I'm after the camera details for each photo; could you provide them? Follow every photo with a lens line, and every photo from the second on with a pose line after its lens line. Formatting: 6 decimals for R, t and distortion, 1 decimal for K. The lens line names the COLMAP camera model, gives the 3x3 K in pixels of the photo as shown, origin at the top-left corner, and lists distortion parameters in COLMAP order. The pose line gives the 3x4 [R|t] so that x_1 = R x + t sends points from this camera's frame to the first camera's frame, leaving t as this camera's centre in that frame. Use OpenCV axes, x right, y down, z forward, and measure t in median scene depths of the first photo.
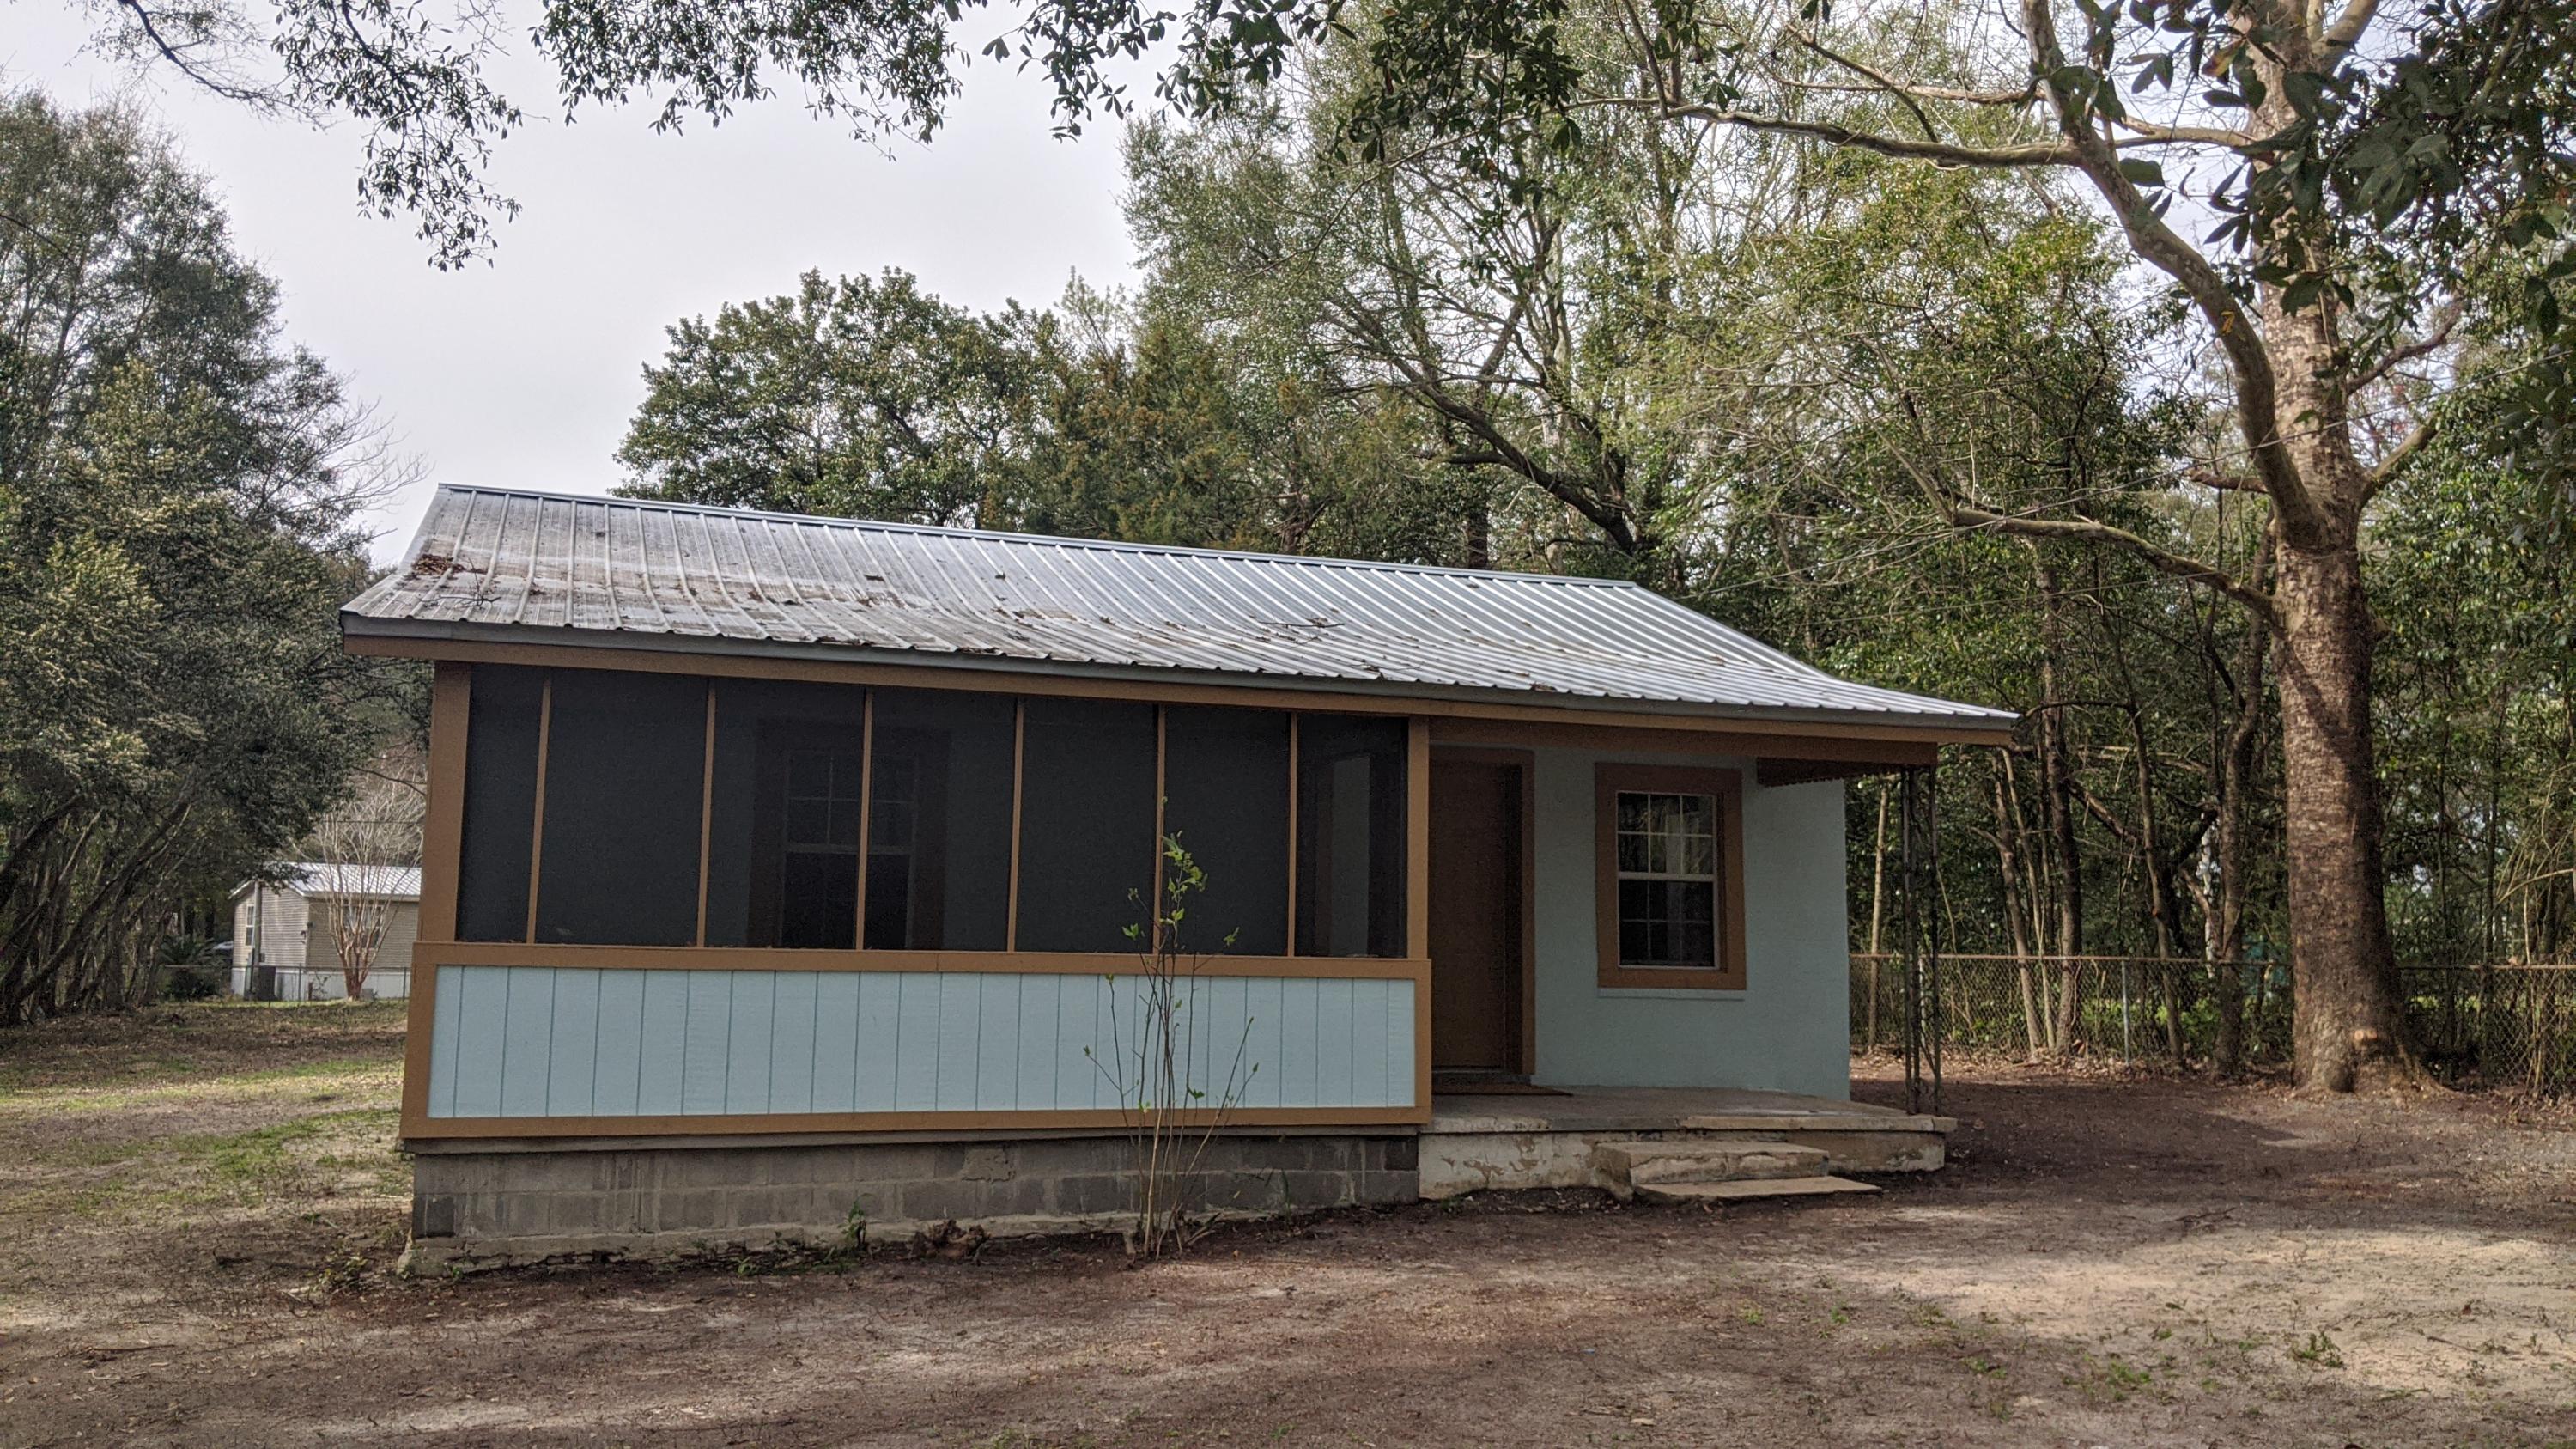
lens RADIAL K [[2064.5, 0, 1288.0], [0, 2064.5, 724.5], [0, 0, 1]] dist [-0.000971, -0.010606]
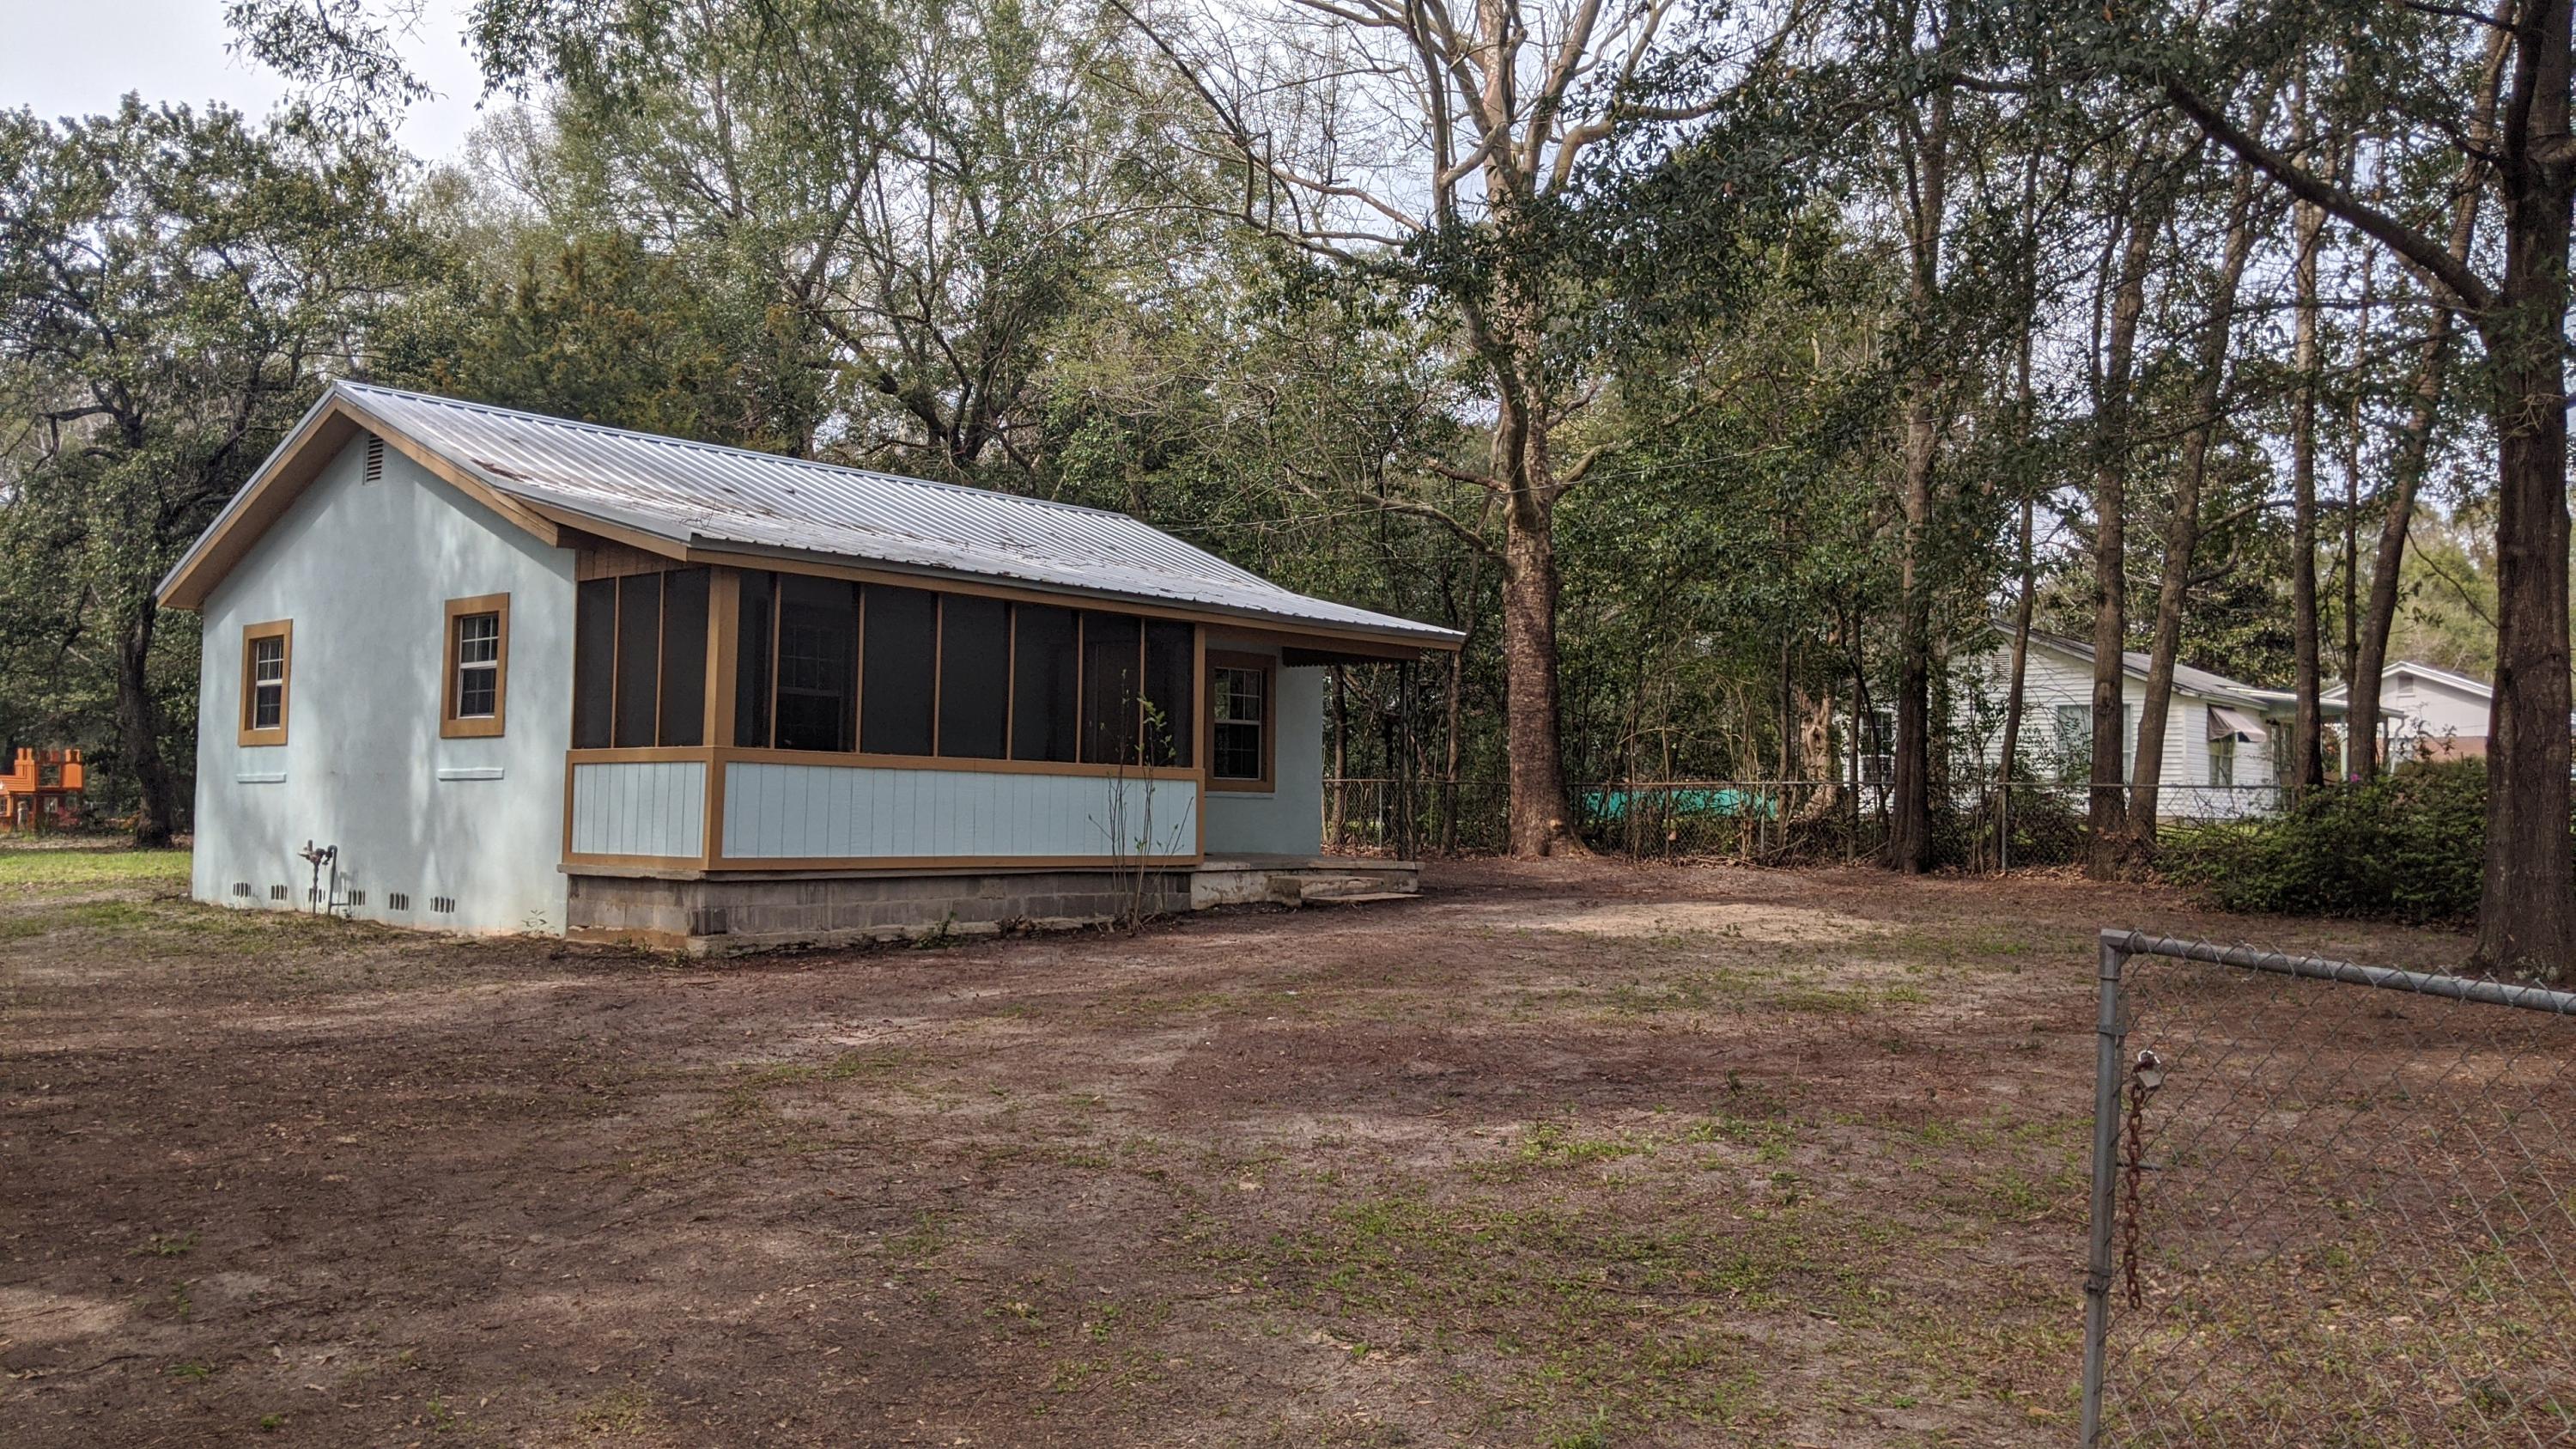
lens RADIAL K [[2064.5, 0, 1288.0], [0, 2064.5, 724.5], [0, 0, 1]] dist [-0.000971, -0.010606]
pose [[0.865675, 0.021448, 0.500147, -0.651661], [-0.059168, 0.996463, 0.059679, -0.023450], [-0.497098, -0.081255, 0.863882, -0.440846]]
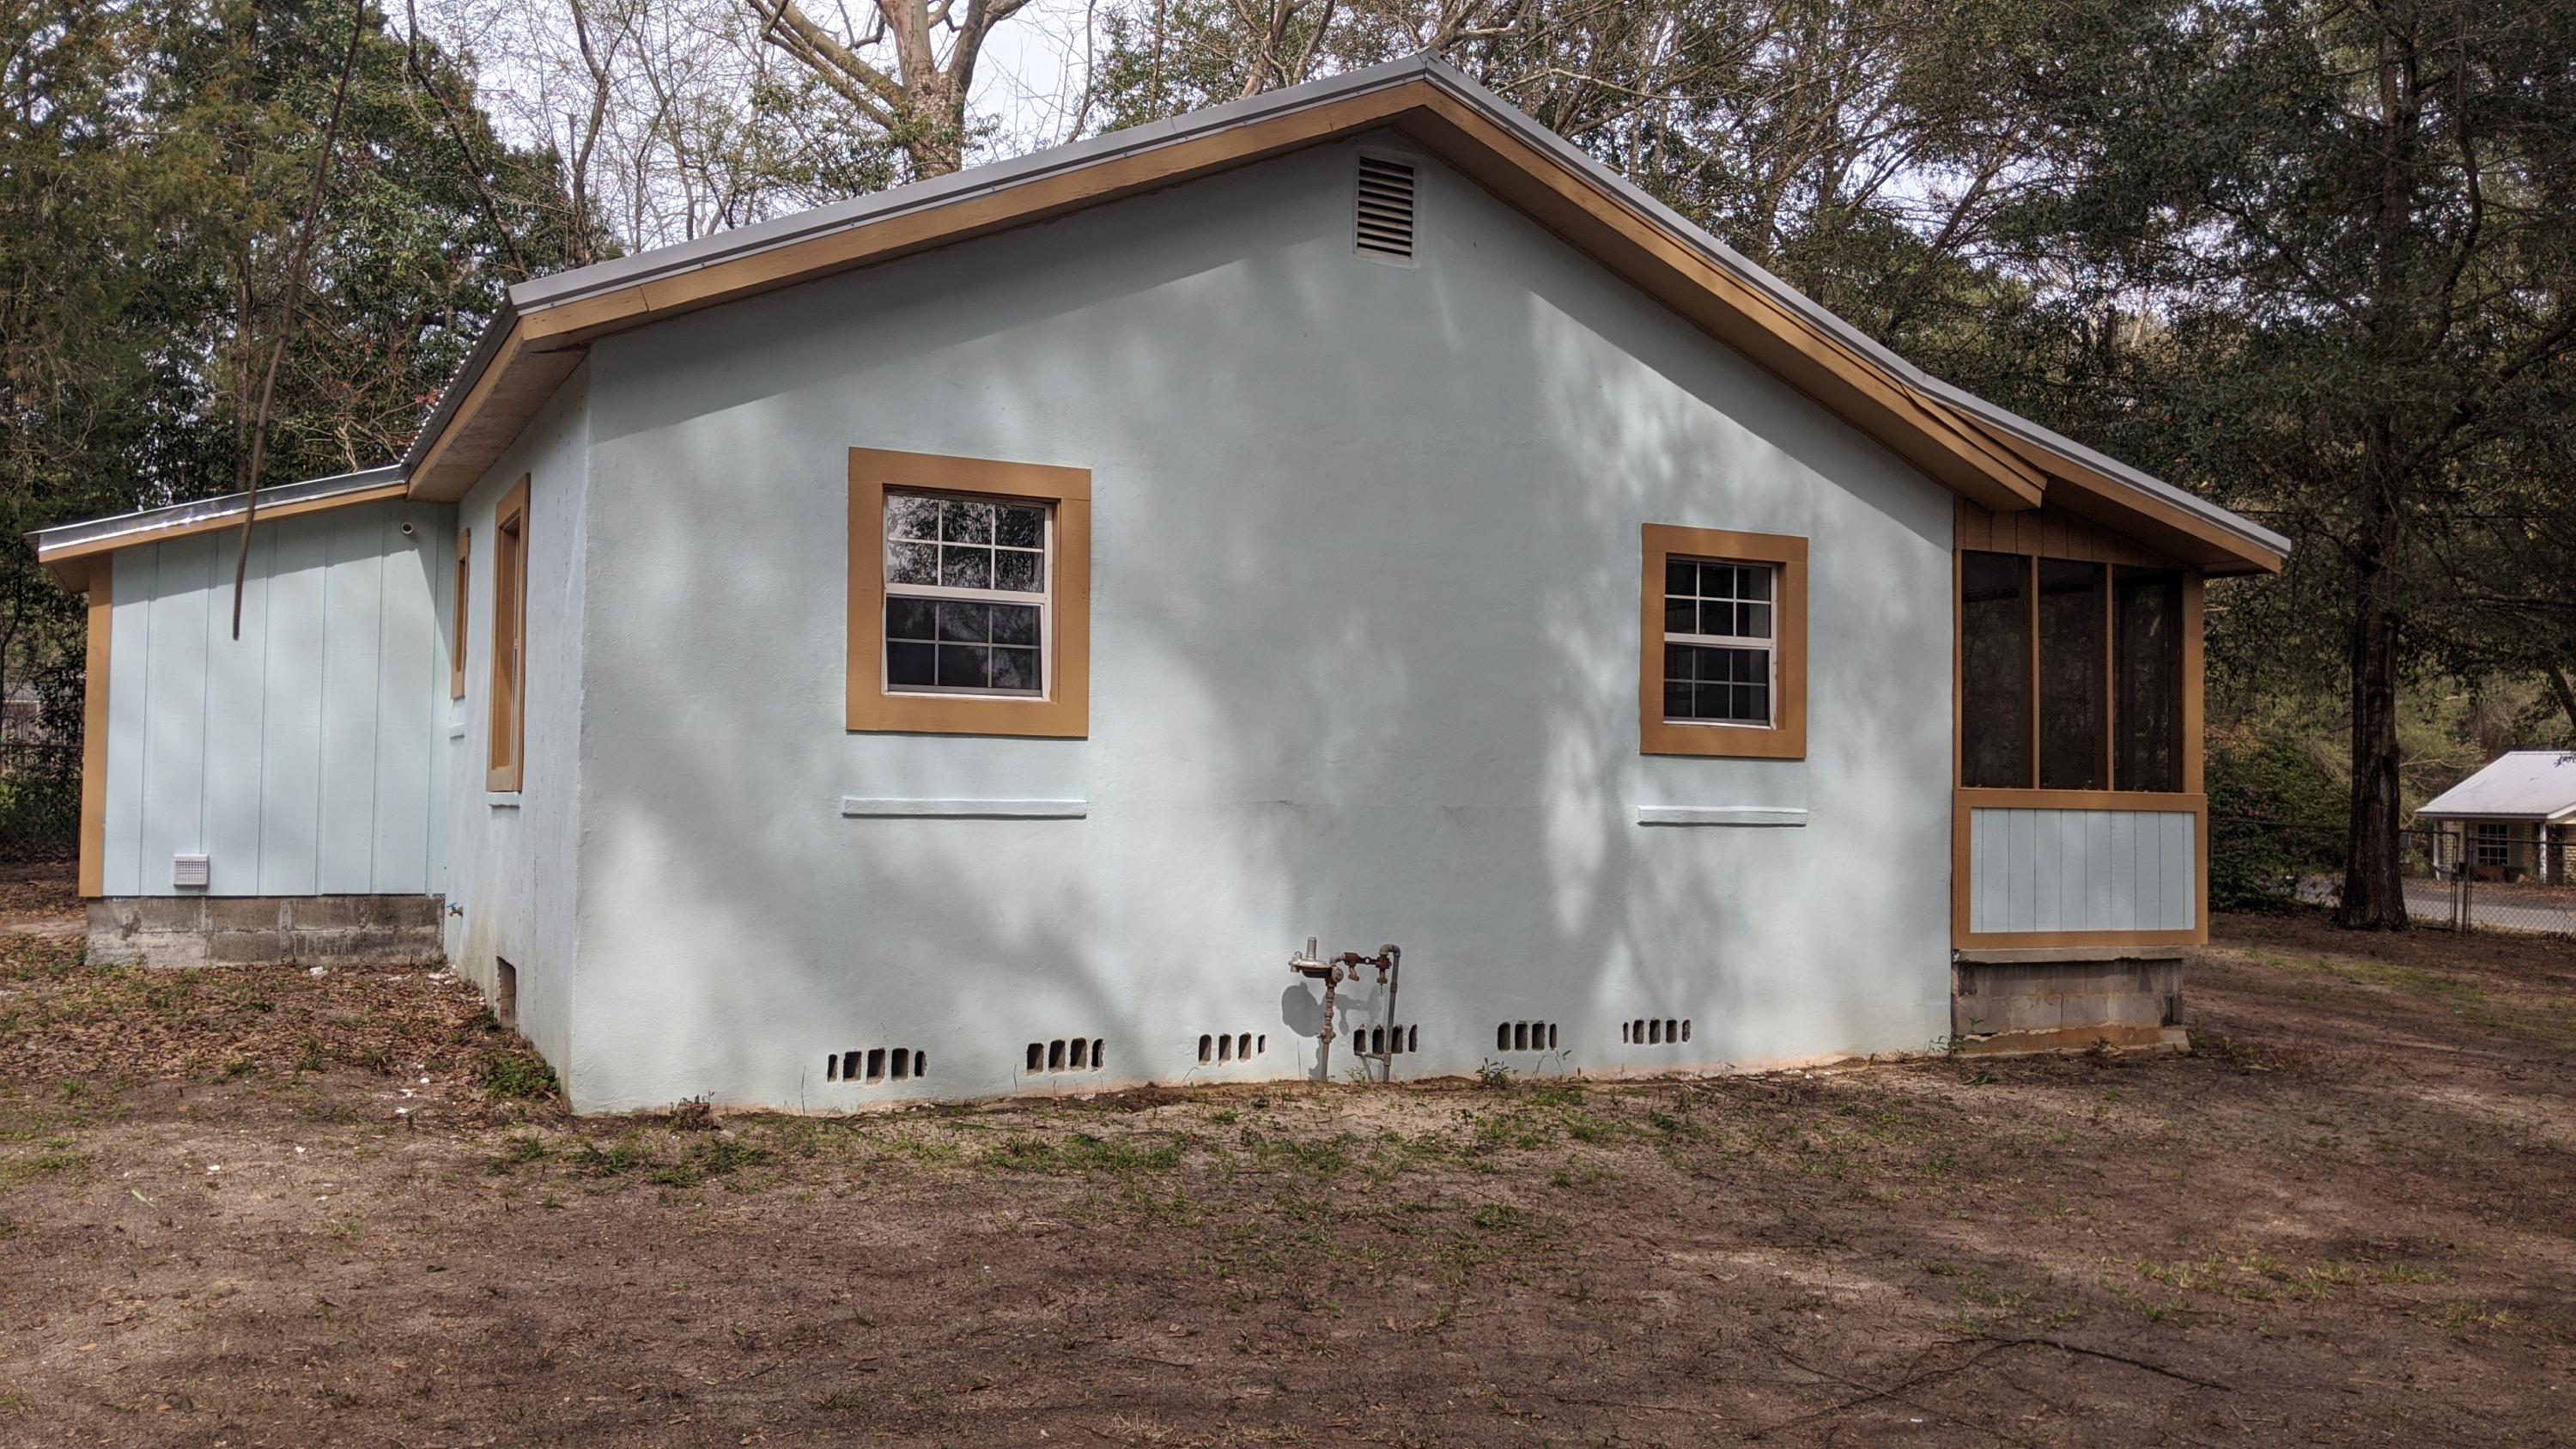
lens RADIAL K [[2064.5, 0, 1288.0], [0, 2064.5, 724.5], [0, 0, 1]] dist [-0.000971, -0.010606]
pose [[-0.117234, 0.018459, 0.992933, -1.318830], [-0.135318, 0.990205, -0.034385, 0.154452], [-0.983842, -0.138393, -0.113588, 1.448341]]
